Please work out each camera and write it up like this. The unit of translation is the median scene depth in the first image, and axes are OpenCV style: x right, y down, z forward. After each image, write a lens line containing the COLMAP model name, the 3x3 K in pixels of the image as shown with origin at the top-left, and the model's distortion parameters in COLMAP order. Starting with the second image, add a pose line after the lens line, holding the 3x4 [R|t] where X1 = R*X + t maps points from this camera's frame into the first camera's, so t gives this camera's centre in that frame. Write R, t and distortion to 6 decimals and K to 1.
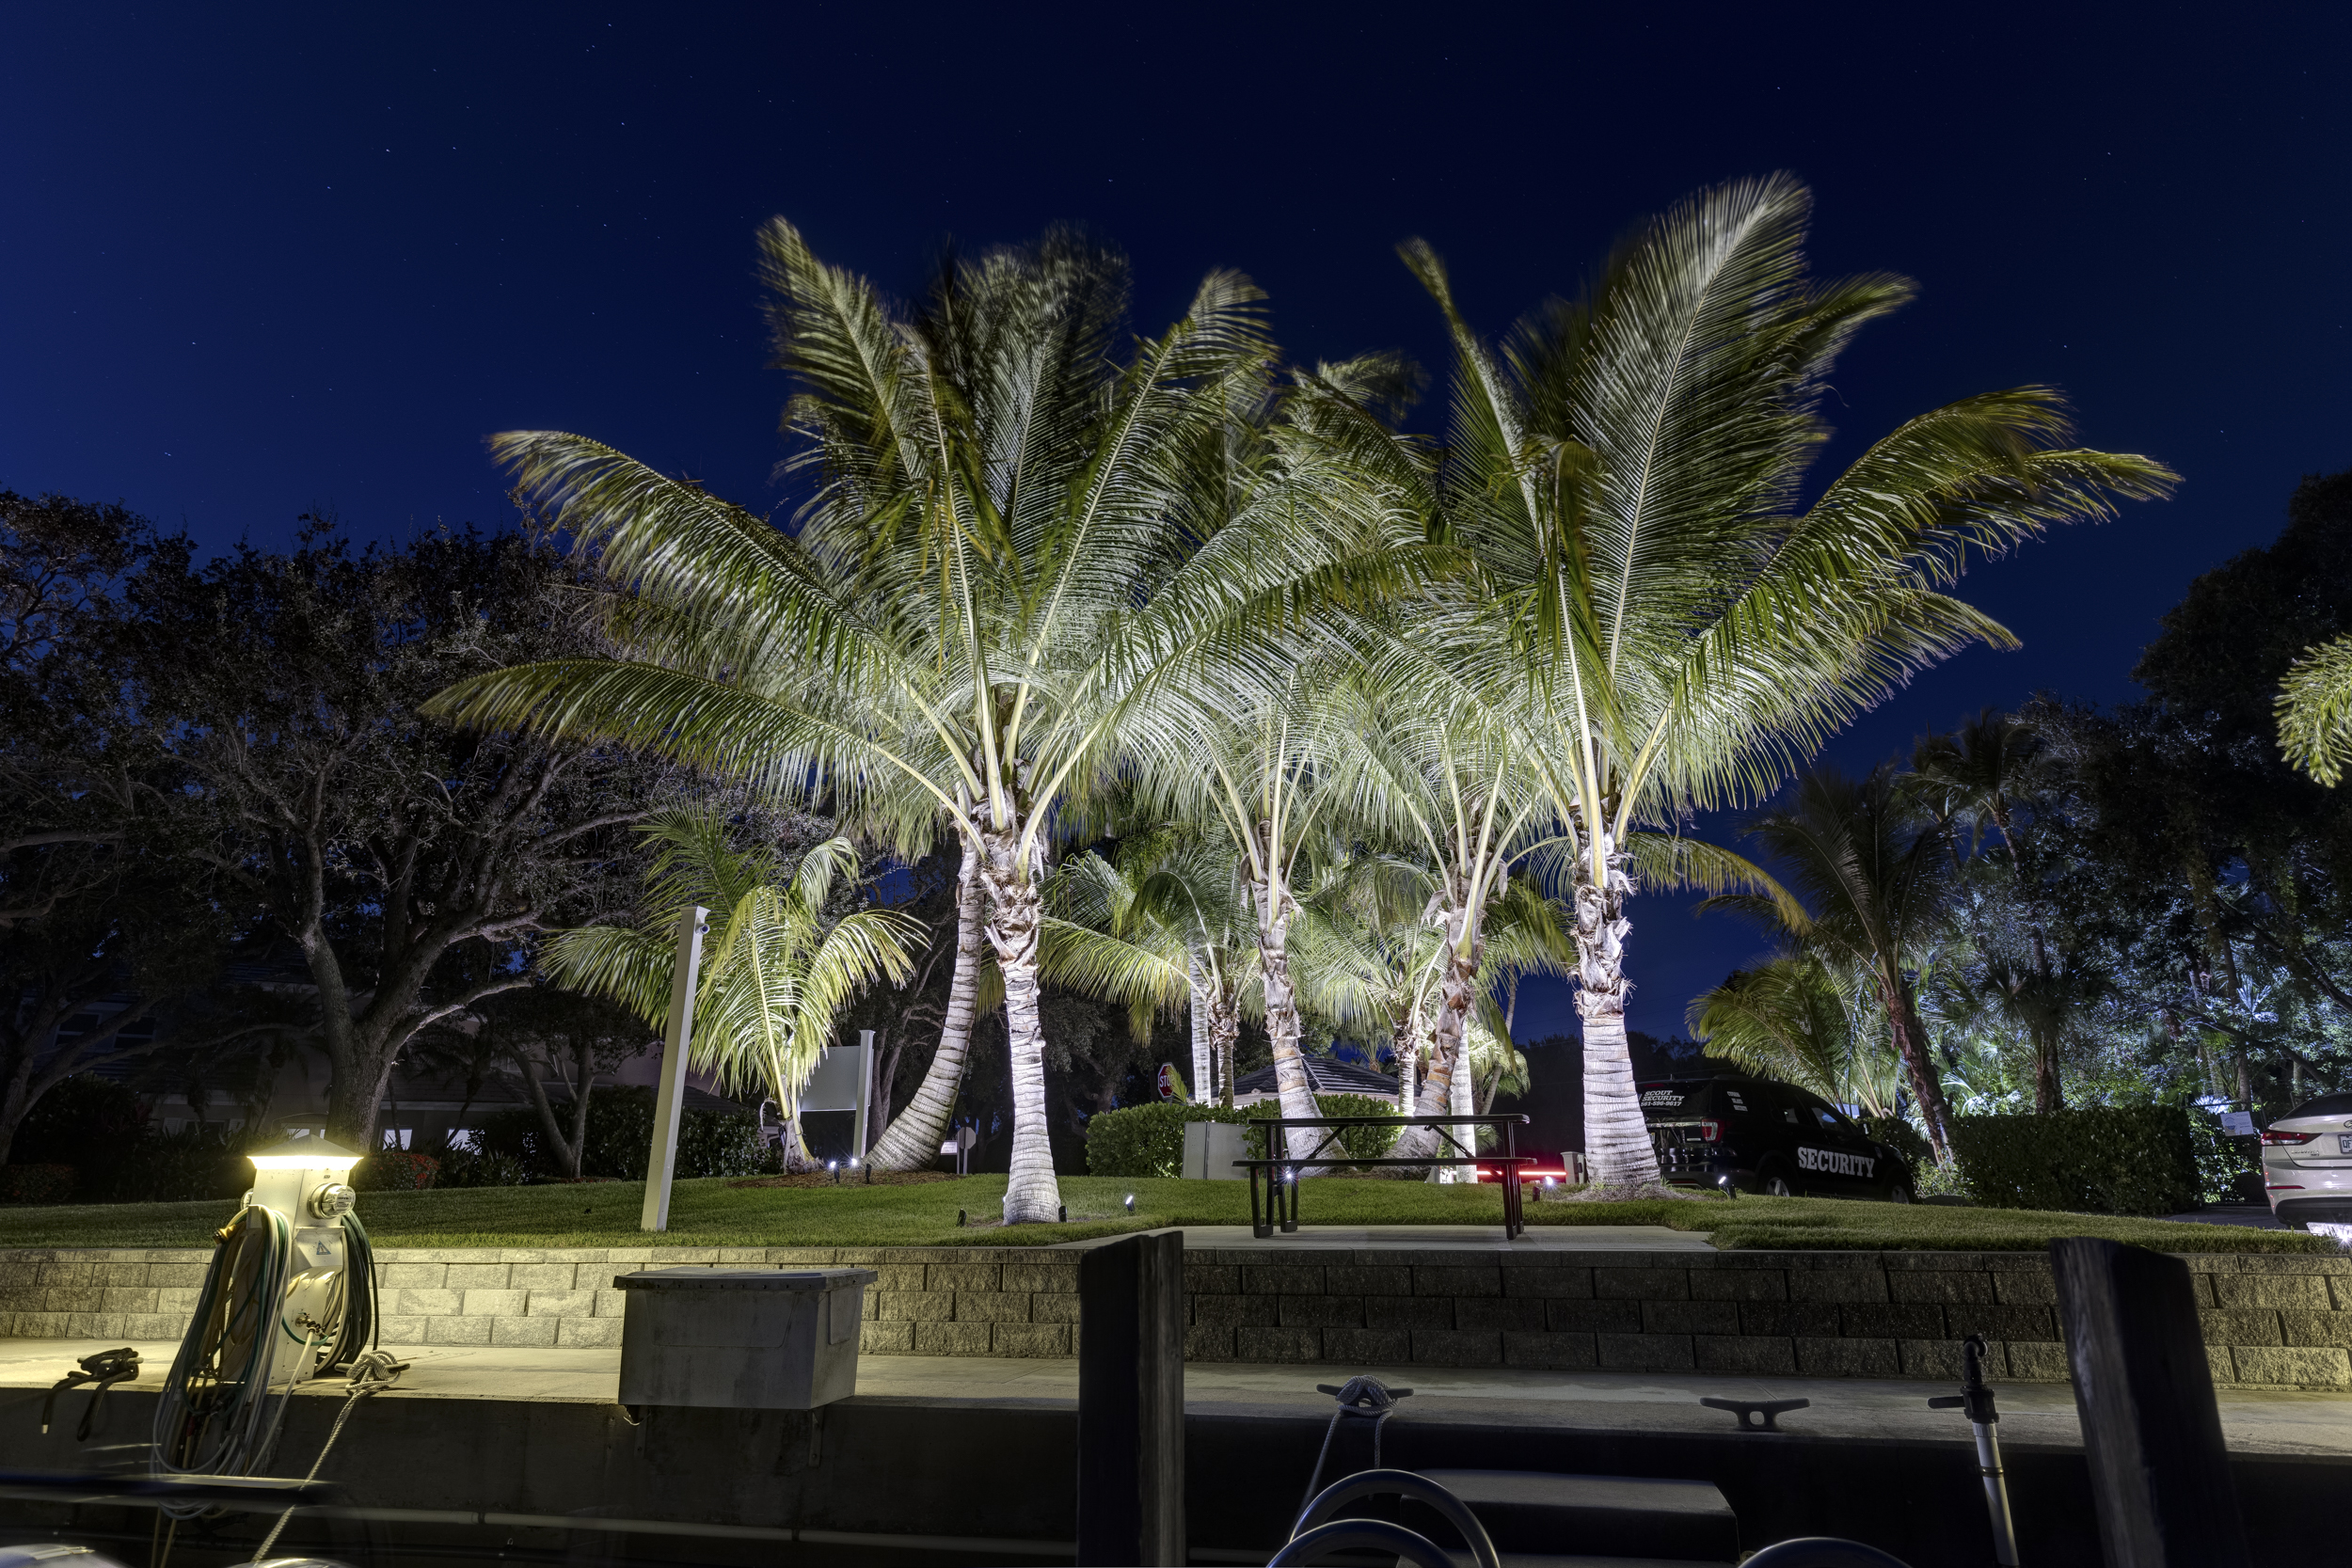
lens RADIAL K [[1350.8, 0, 1176.6], [0, 1350.8, 770.9], [0, 0, 1]] dist [0.015401, -0.001799]
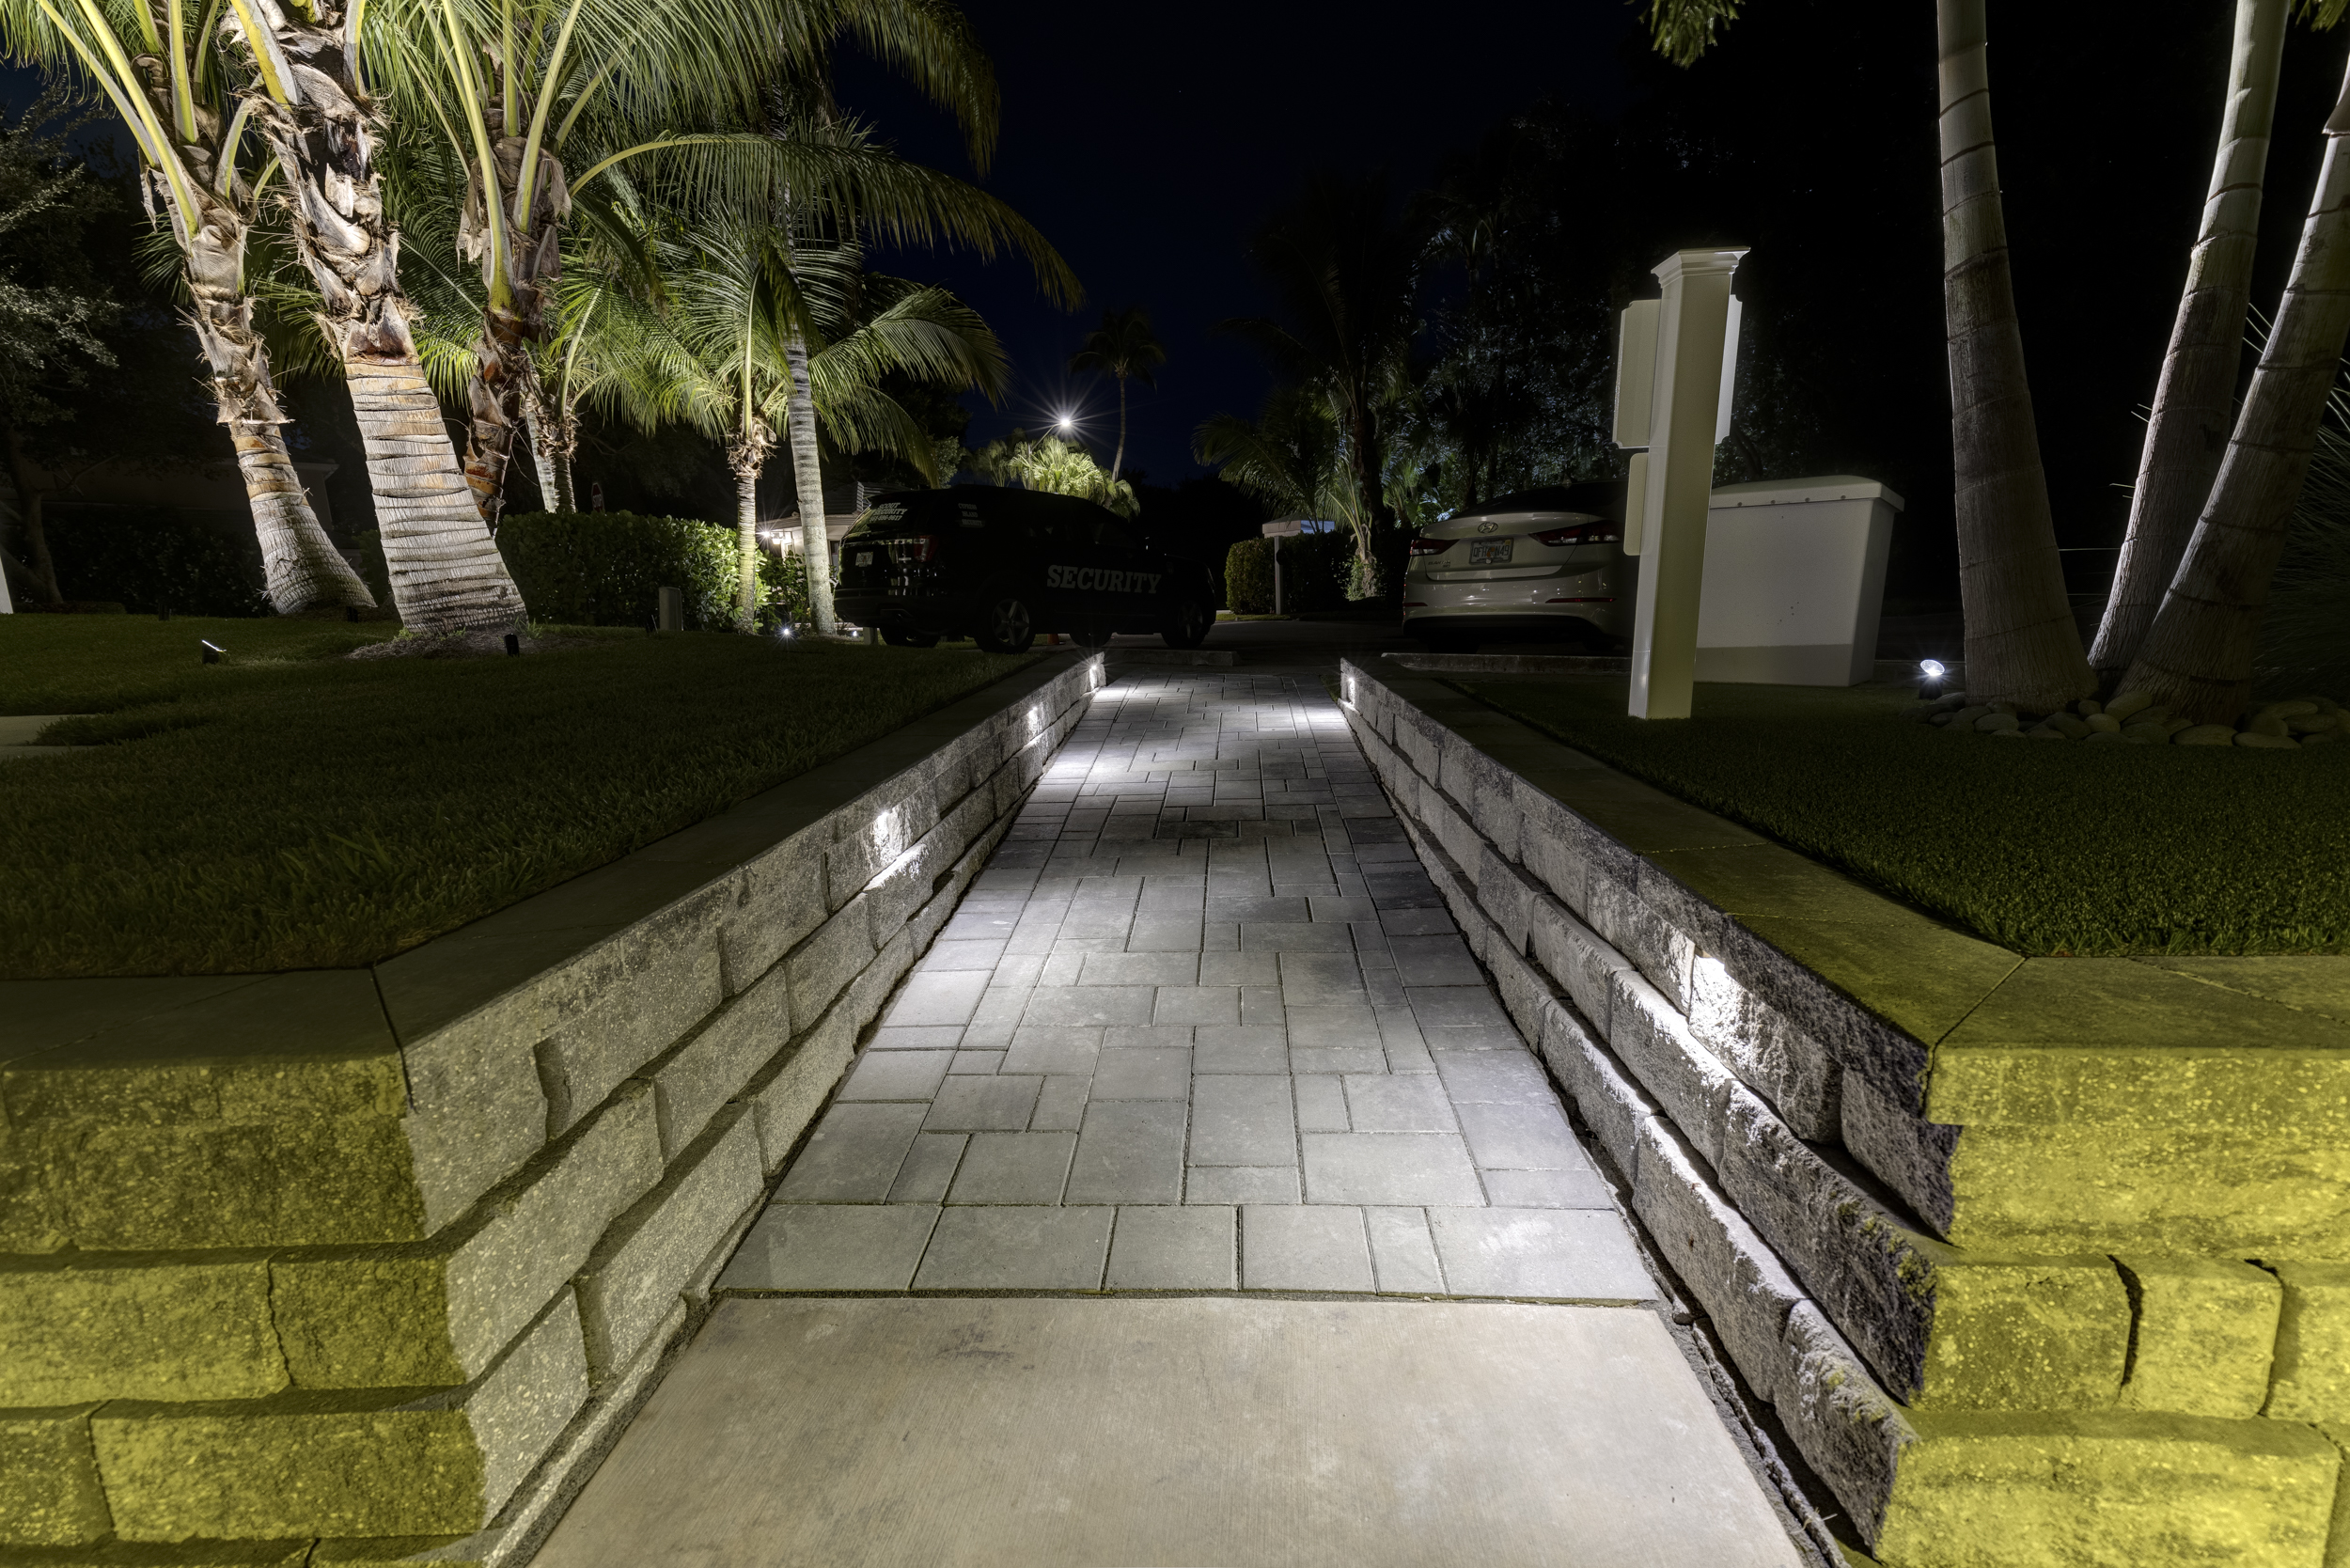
lens RADIAL K [[1020.3, 0, 1178.5], [0, 1020.3, 783.6], [0, 0, 1]] dist [0.055837, -0.011170]
pose [[0.982491, -0.057162, 0.177323, 0.572828], [-0.032215, 0.885311, 0.463881, 0.117429], [-0.183502, -0.461472, 0.867969, 0.438195]]
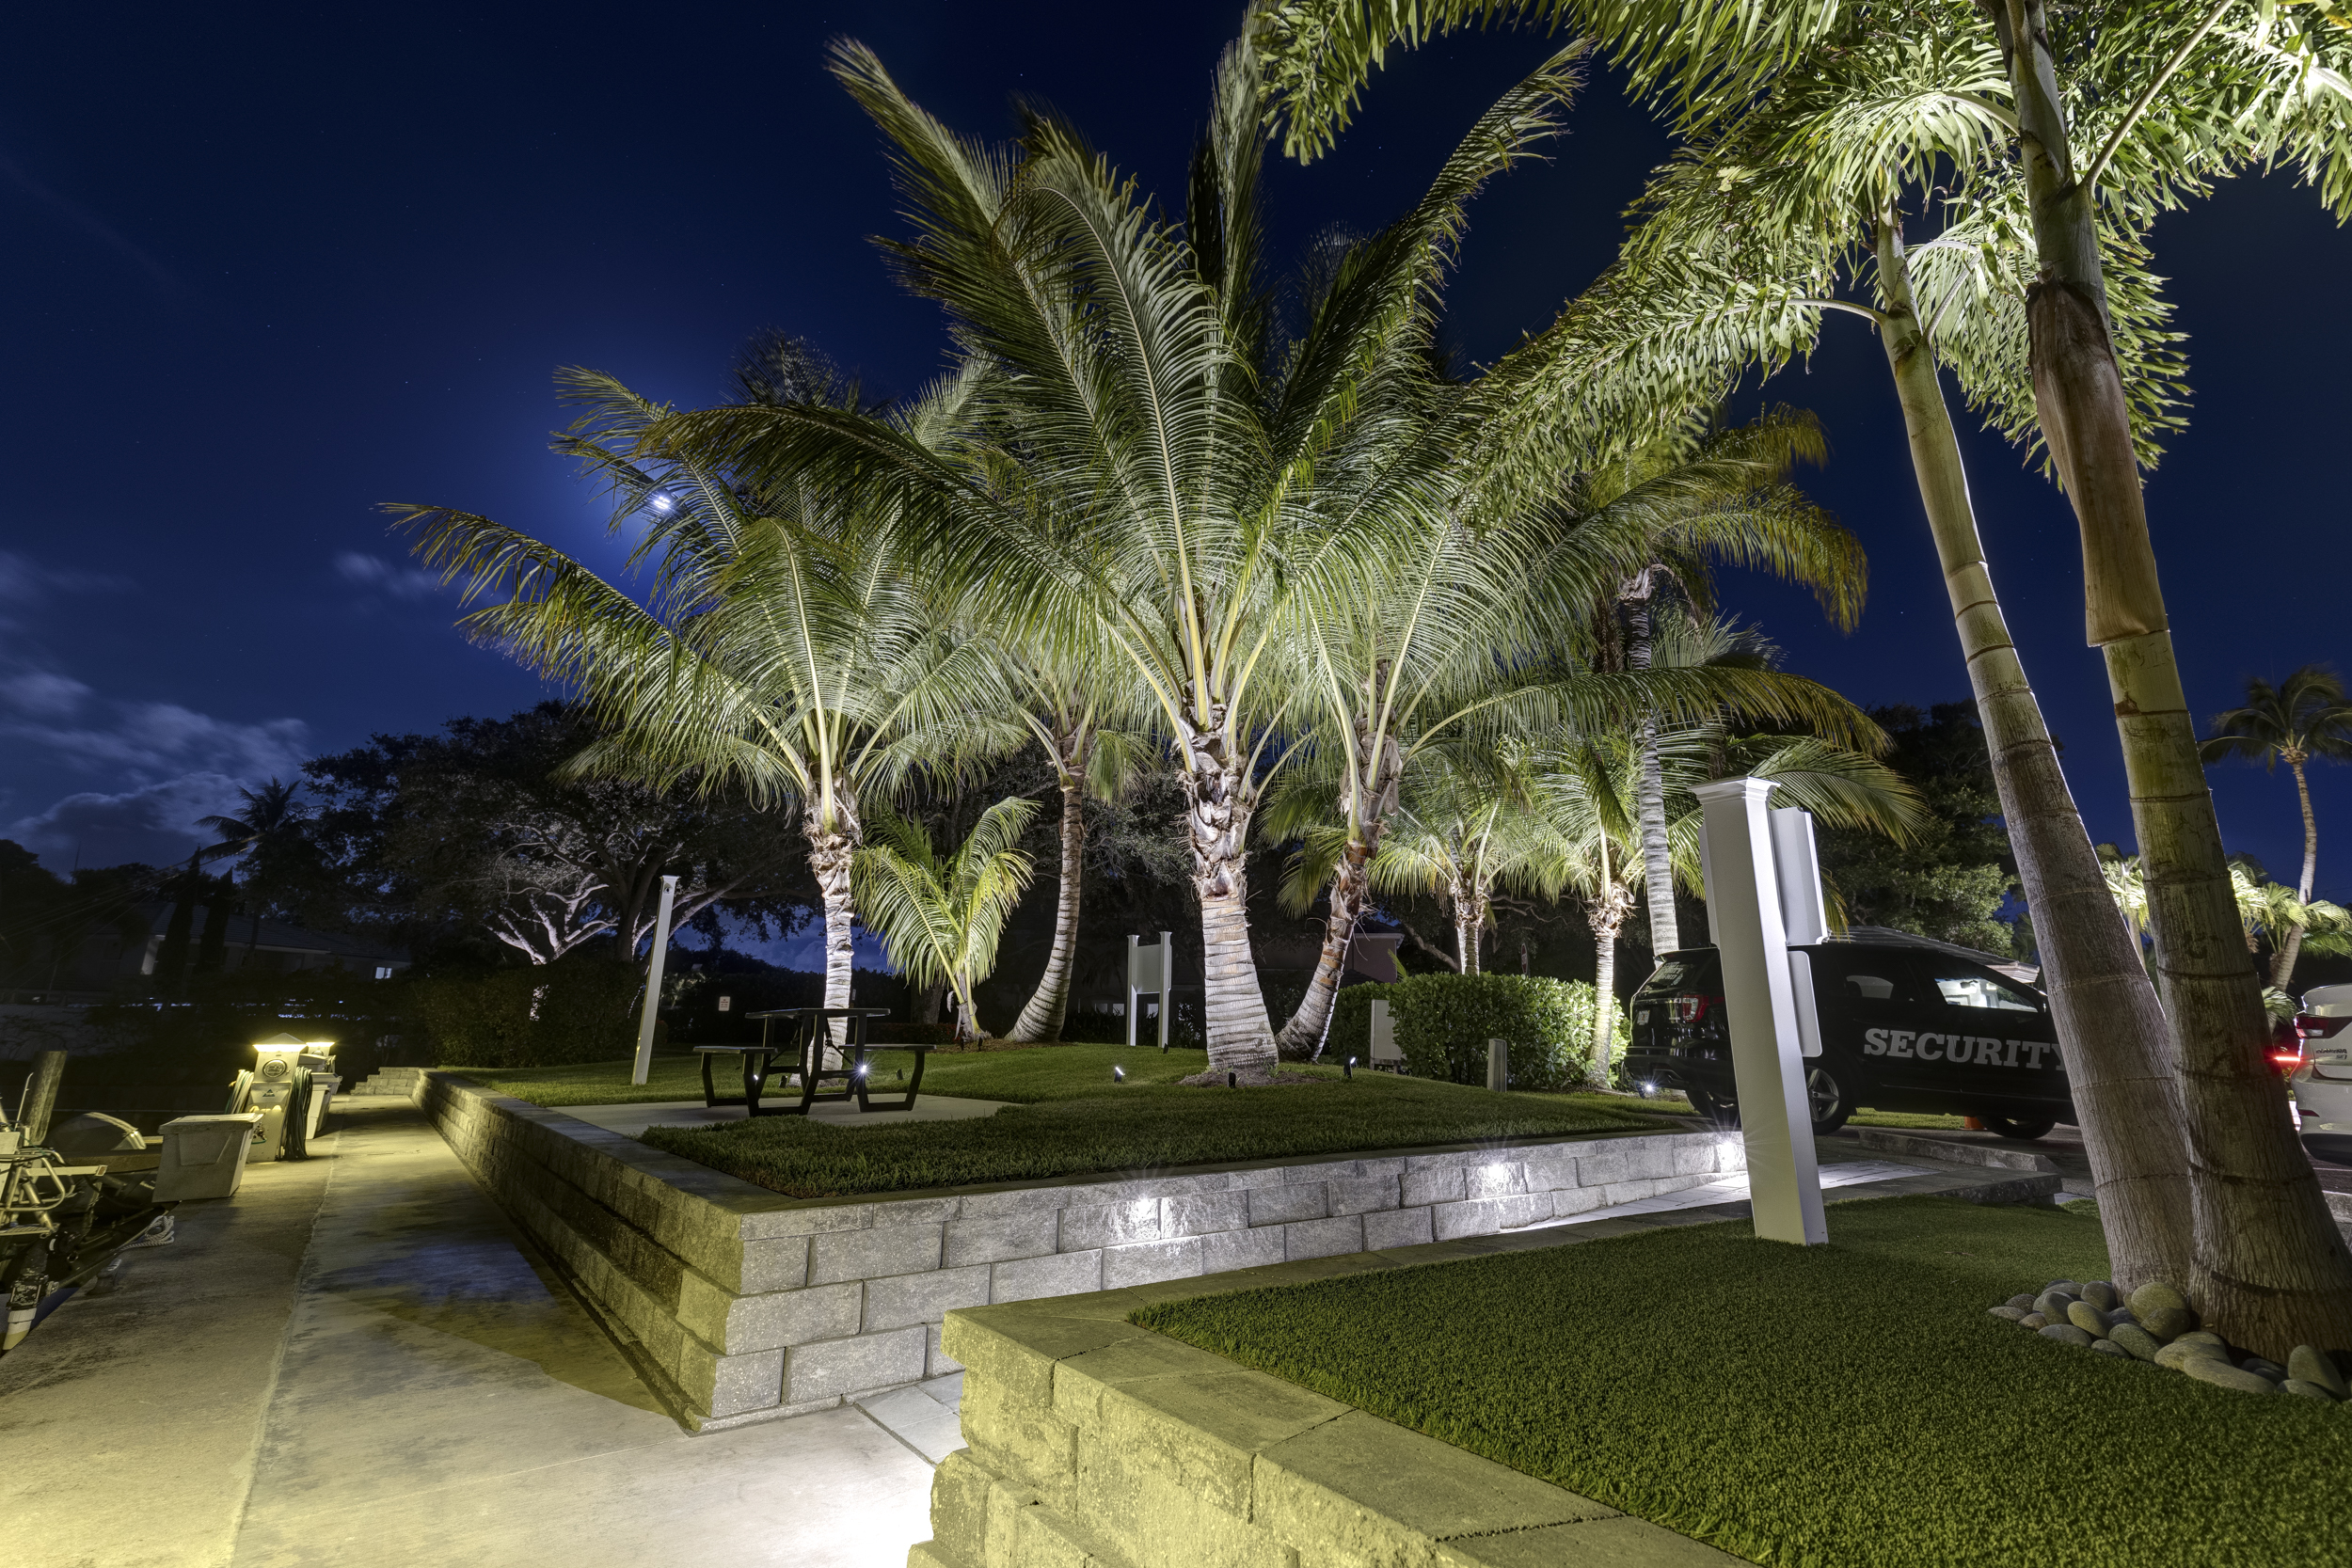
lens RADIAL K [[1084.7, 0, 1178.5], [0, 1084.7, 784.8], [0, 0, 1]] dist [0.059291, -0.012791]
pose [[0.757874, -0.137880, -0.637665, 0.811409], [0.180181, 0.983632, 0.001460, 0.092608], [0.627027, -0.116002, 0.770313, 0.381087]]
